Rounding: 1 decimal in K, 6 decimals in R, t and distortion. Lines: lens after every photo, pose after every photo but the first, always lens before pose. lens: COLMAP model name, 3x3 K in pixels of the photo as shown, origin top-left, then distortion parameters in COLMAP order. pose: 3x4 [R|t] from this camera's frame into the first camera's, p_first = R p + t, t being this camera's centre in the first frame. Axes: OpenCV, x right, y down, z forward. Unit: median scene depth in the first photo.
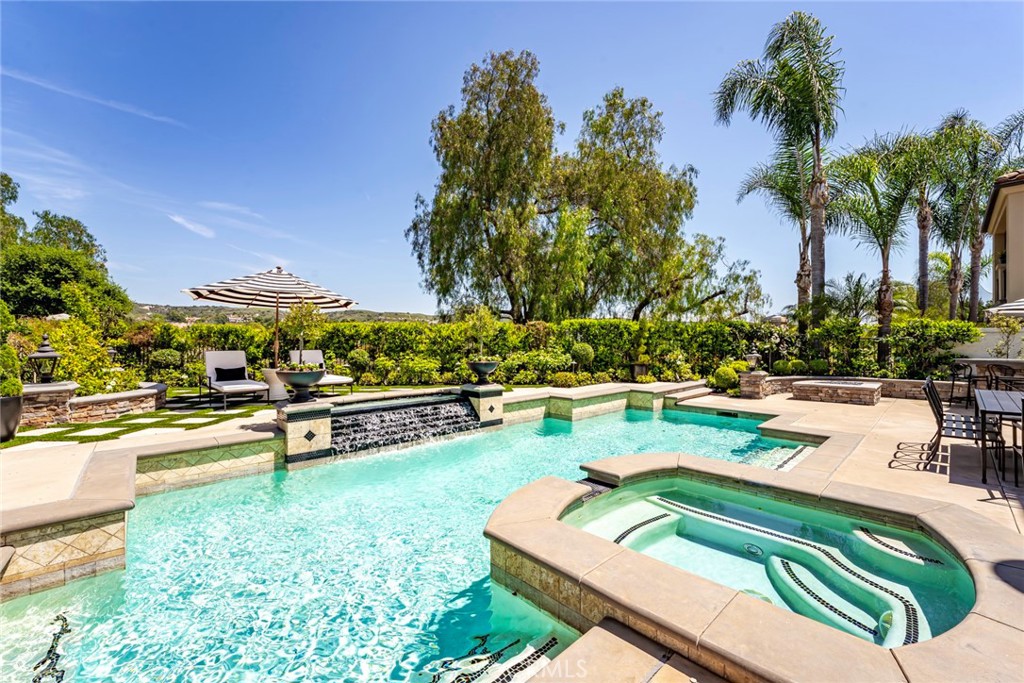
lens RADIAL K [[419.3, 0, 526.8], [0, 419.3, 339.8], [0, 0, 1]] dist [-0.019865, 0.002559]
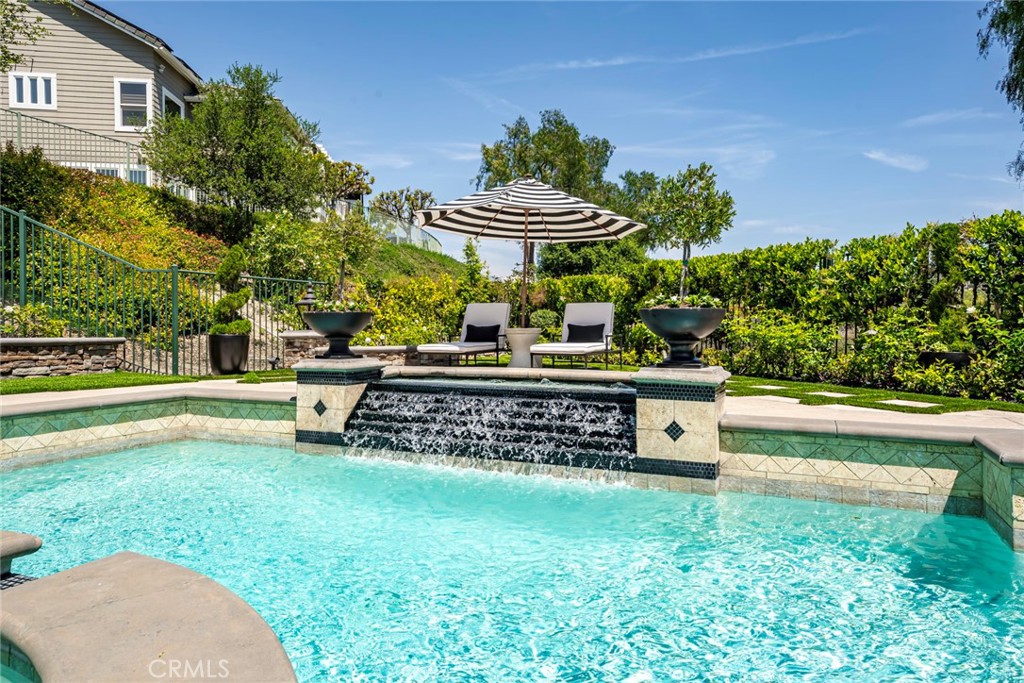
lens RADIAL K [[666.4, 0, 510.1], [0, 666.4, 339.3], [0, 0, 1]] dist [0.047934, -0.001527]
pose [[0.371233, 0.024479, -0.928217, 0.287737], [0.001174, 0.999639, 0.026832, 0.043118], [0.928539, -0.011051, 0.371070, 0.423307]]
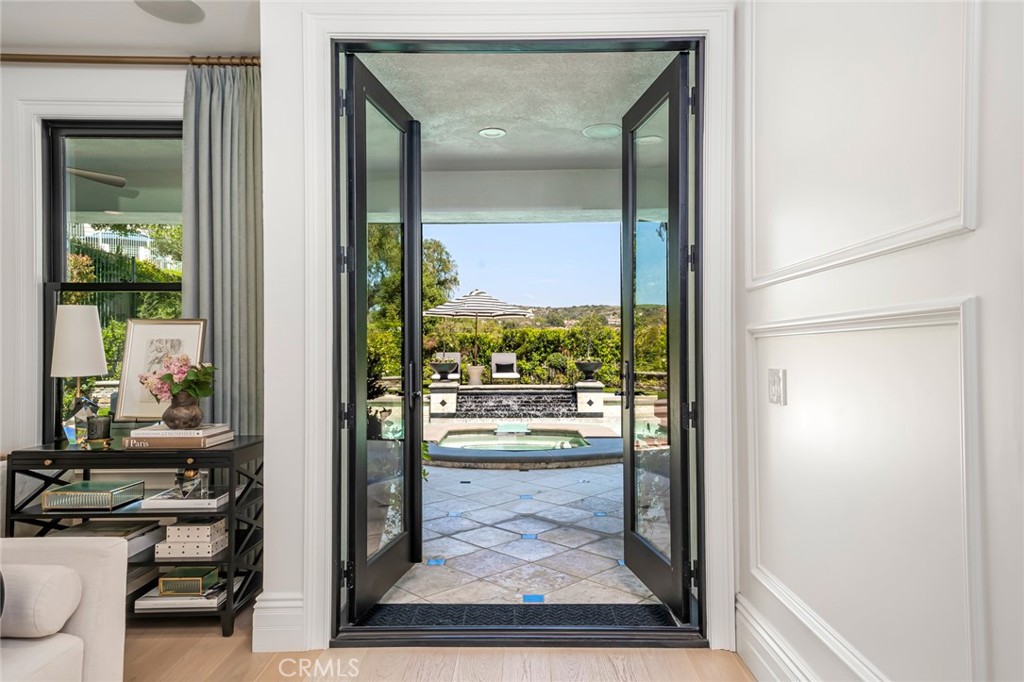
lens RADIAL K [[629.6, 0, 515.7], [0, 629.6, 347.5], [0, 0, 1]] dist [0.033568, 0.000455]
pose [[0.719367, -0.002254, -0.694627, 0.655728], [0.003786, 0.999993, 0.000676, 0.007179], [0.694620, -0.003116, 0.719370, -0.264947]]
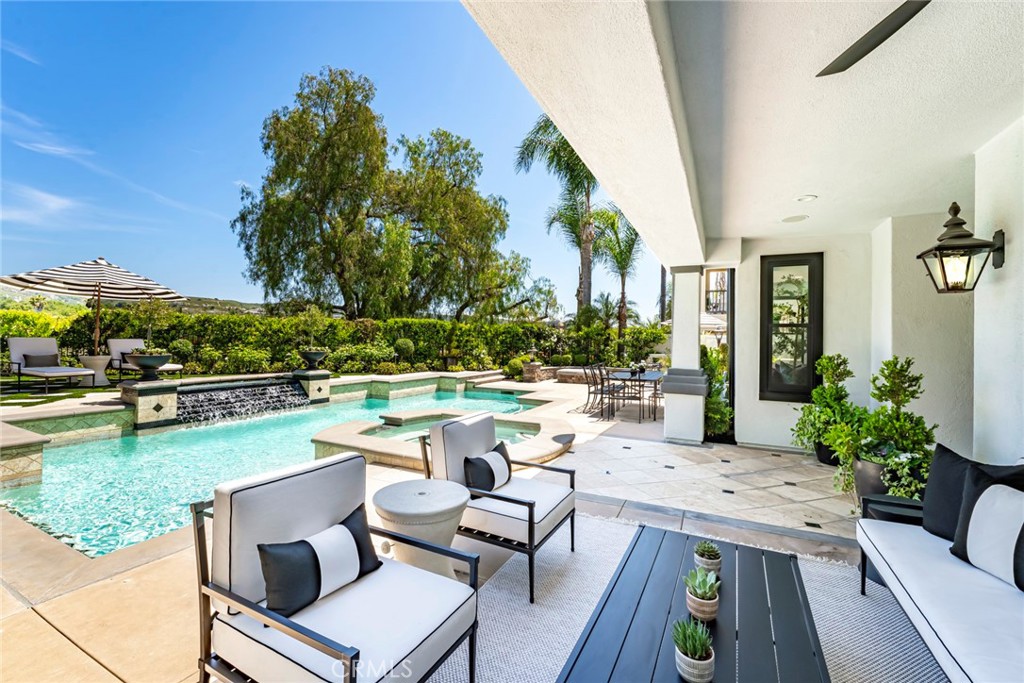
lens RADIAL K [[419.3, 0, 516.5], [0, 419.3, 339.0], [0, 0, 1]] dist [-0.019865, 0.002559]
pose [[0.939619, 0.022675, 0.341471, 0.025786], [-0.024691, 0.999694, 0.001559, -0.000607], [-0.341332, -0.009896, 0.939891, -0.243703]]
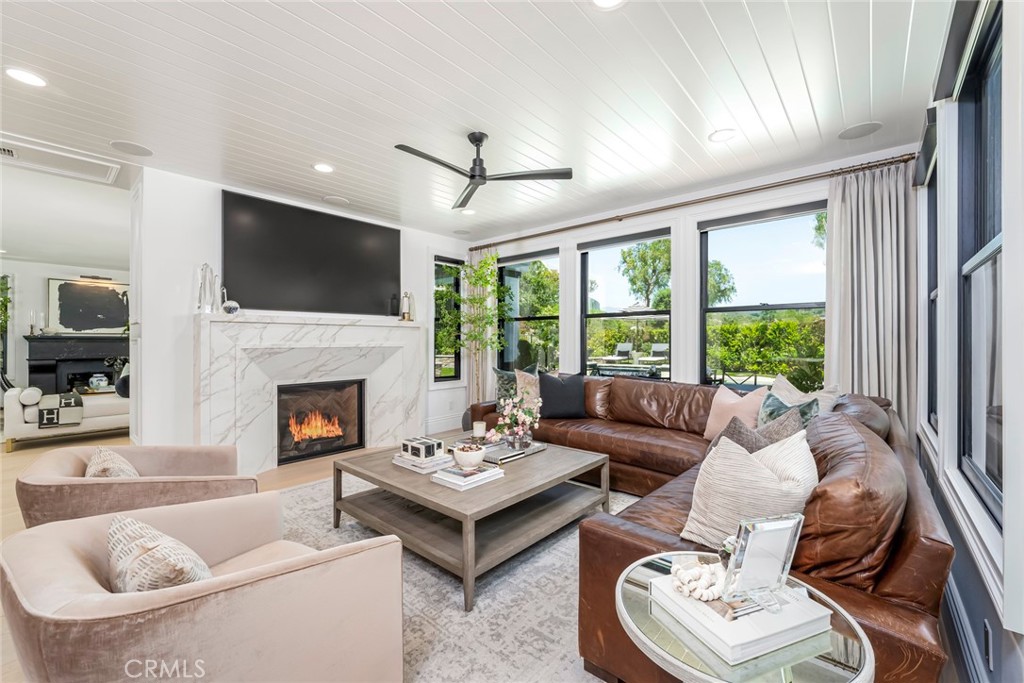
lens RADIAL K [[419.3, 0, 511.1], [0, 419.3, 338.5], [0, 0, 1]] dist [-0.019865, 0.002559]
pose [[0.082970, 0.002065, -0.996550, 1.039876], [0.005219, 0.999983, 0.002507, -0.003889], [0.996538, -0.005409, 0.082958, 0.148225]]
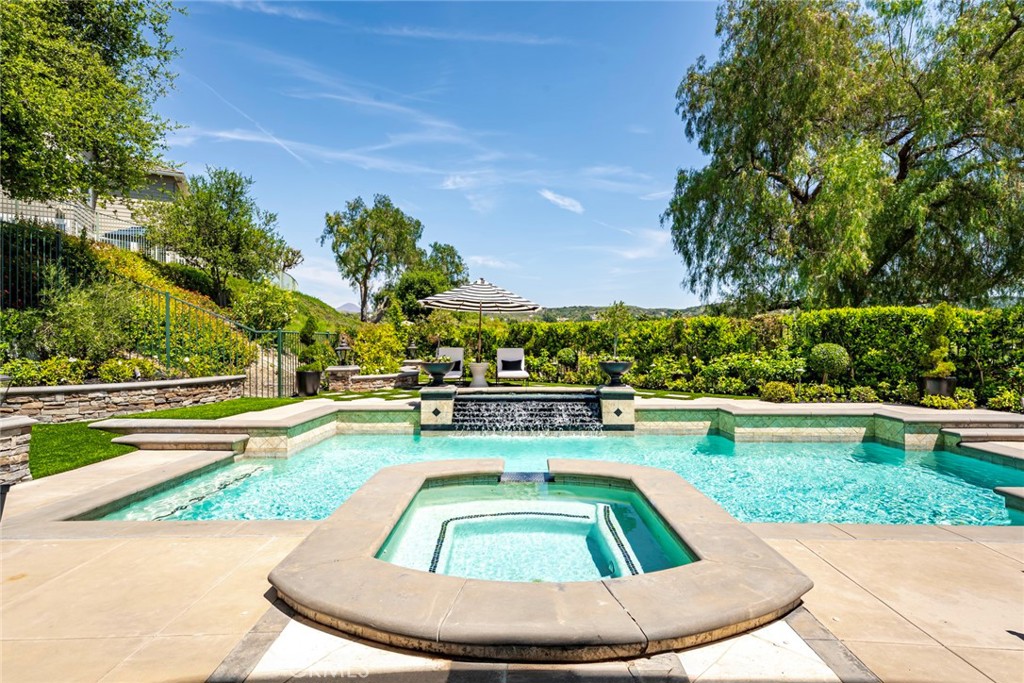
lens RADIAL K [[503.1, 0, 512.4], [0, 503.1, 344.3], [0, 0, 1]] dist [0.002912, 0.003442]
pose [[0.711444, 0.006665, -0.702711, 0.361014], [0.000493, 0.999950, 0.009983, 0.000878], [0.702743, -0.007449, 0.711405, 0.022601]]
